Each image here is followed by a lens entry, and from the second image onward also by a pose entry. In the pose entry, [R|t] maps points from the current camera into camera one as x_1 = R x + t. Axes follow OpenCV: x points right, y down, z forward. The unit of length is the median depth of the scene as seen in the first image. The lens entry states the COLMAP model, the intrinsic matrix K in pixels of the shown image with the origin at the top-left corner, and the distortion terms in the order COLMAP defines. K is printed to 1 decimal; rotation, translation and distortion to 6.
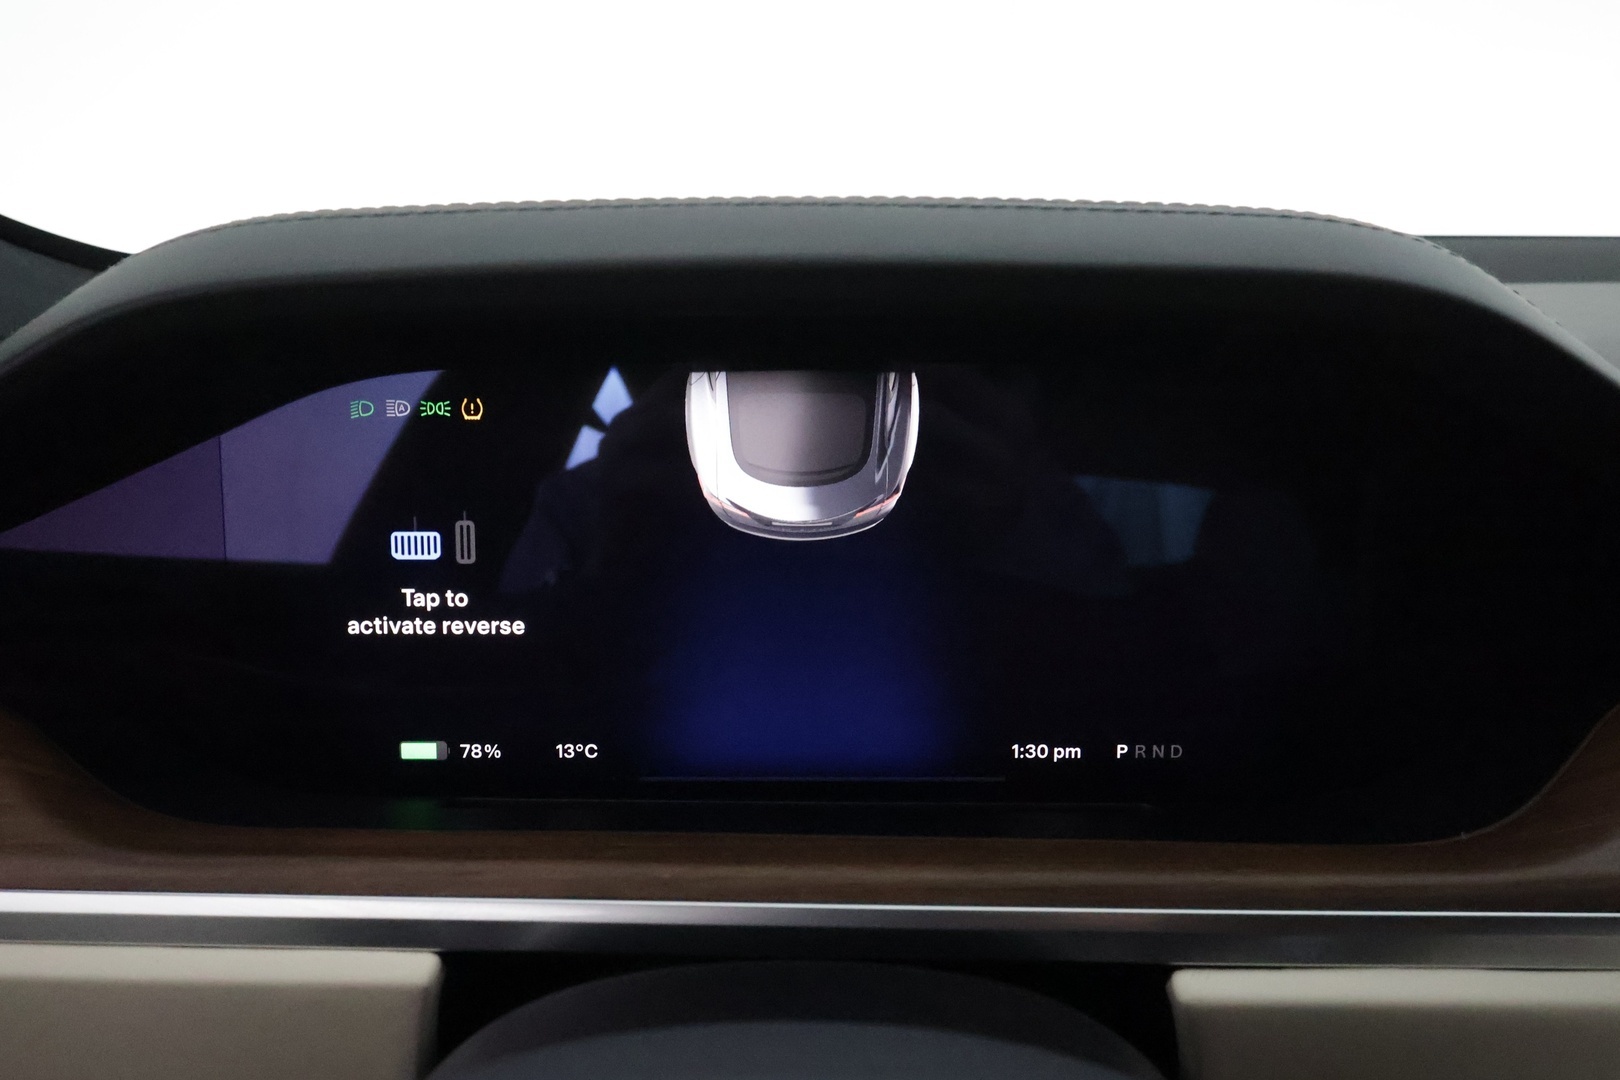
lens RADIAL K [[1283.2, 0, 804.3], [0, 1283.2, 532.9], [0, 0, 1]] dist [0.019582, 0.008346]
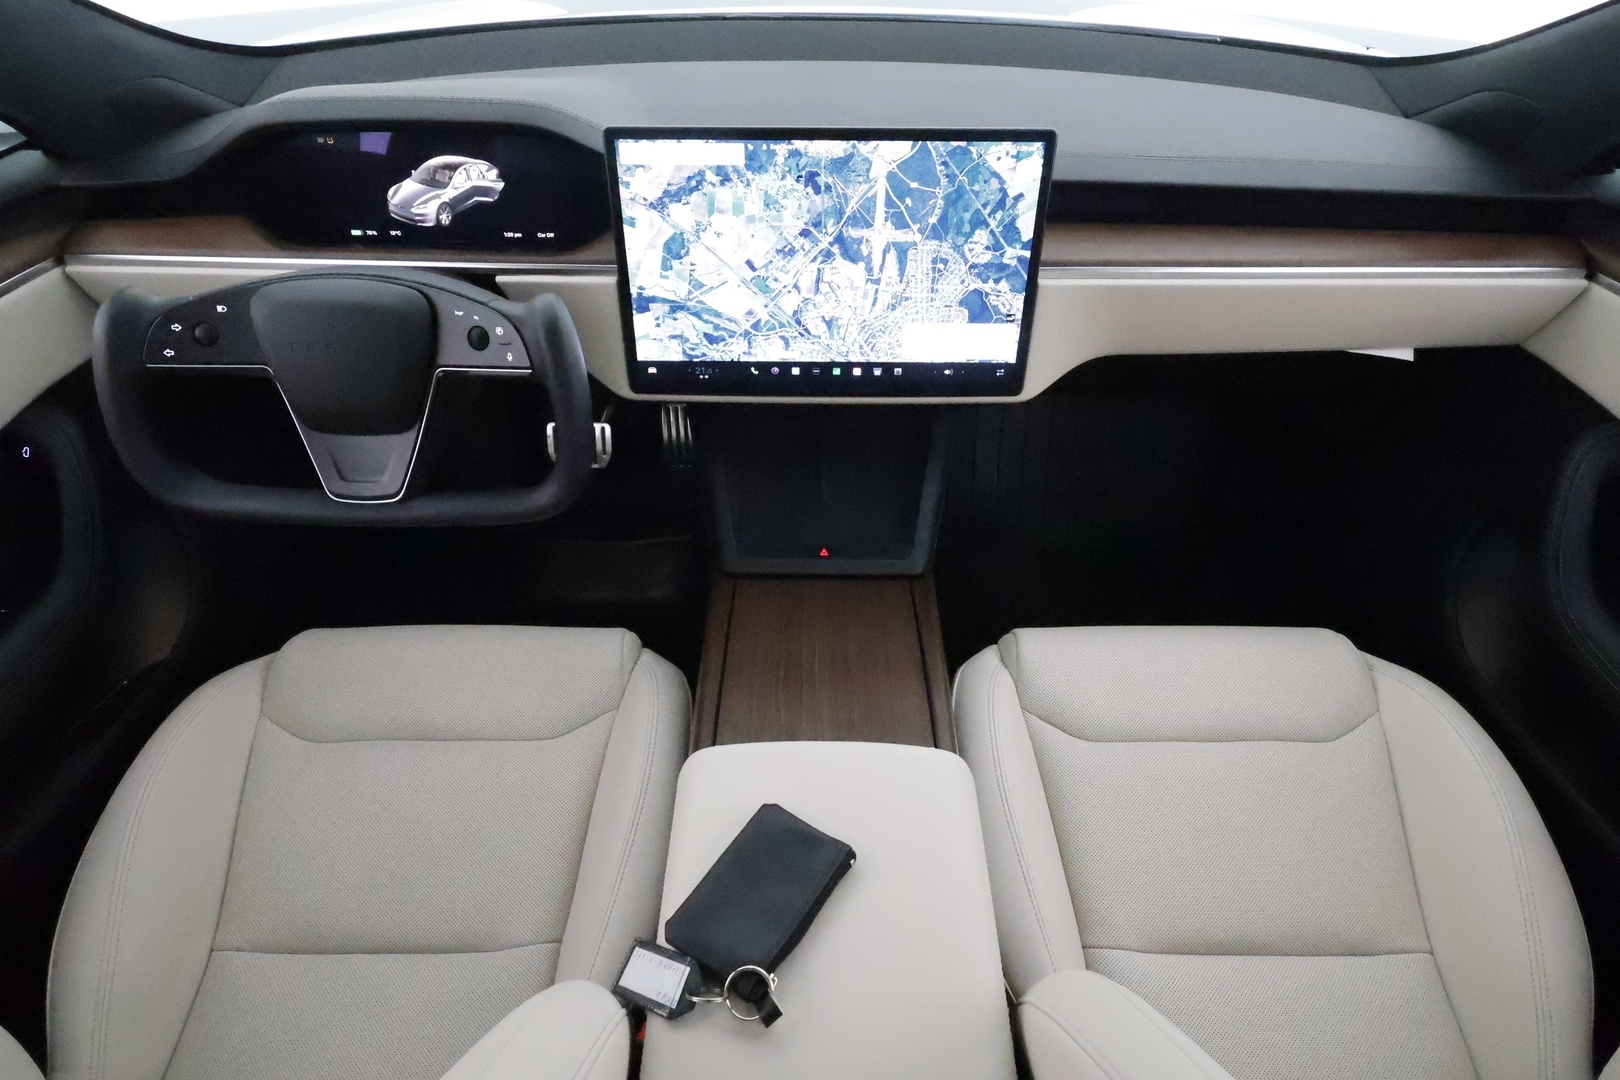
lens RADIAL K [[871.4, 0, 800.2], [0, 871.4, 538.0], [0, 0, 1]] dist [0.005840, -0.001577]
pose [[0.999961, 0.008203, -0.003418, 1.117706], [-0.005767, 0.891673, 0.452643, -0.226396], [0.006760, -0.452606, 0.891685, -1.881487]]
